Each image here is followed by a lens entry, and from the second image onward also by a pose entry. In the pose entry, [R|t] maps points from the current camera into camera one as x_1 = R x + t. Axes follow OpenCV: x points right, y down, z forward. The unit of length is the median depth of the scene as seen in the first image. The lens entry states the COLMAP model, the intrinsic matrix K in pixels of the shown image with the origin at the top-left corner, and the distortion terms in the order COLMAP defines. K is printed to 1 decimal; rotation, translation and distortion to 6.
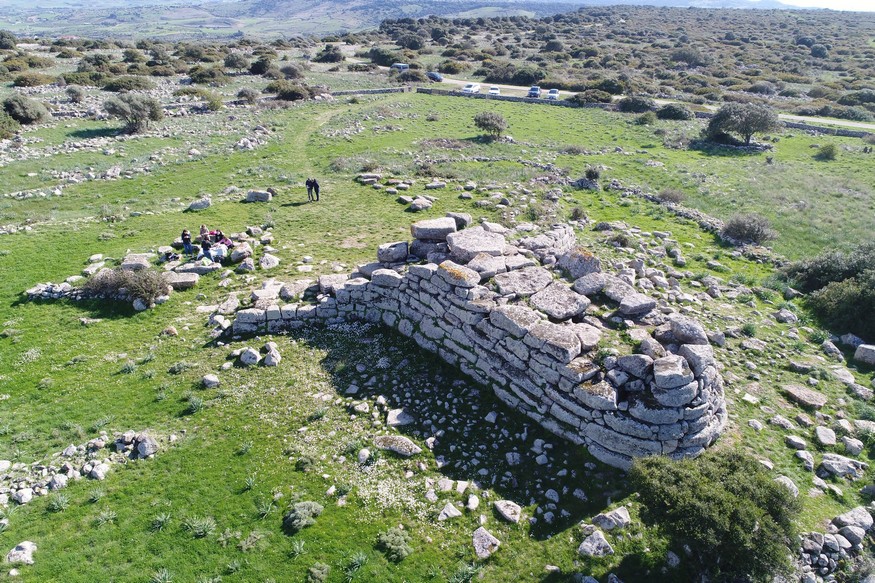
lens RADIAL K [[584.5, 0, 437.5], [0, 584.5, 291.5], [0, 0, 1]] dist [-0.004560, 0.000379]
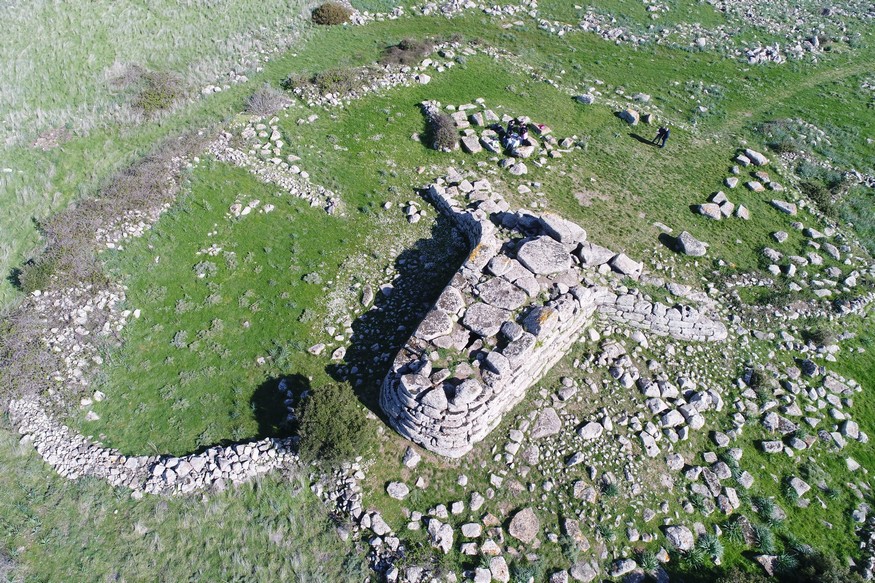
lens RADIAL K [[584.5, 0, 437.5], [0, 584.5, 291.5], [0, 0, 1]] dist [-0.004560, 0.000379]
pose [[0.345575, 0.709603, -0.614038, 0.857735], [-0.450511, 0.699467, 0.554784, -0.654730], [0.823175, 0.084911, 0.561402, 0.132596]]
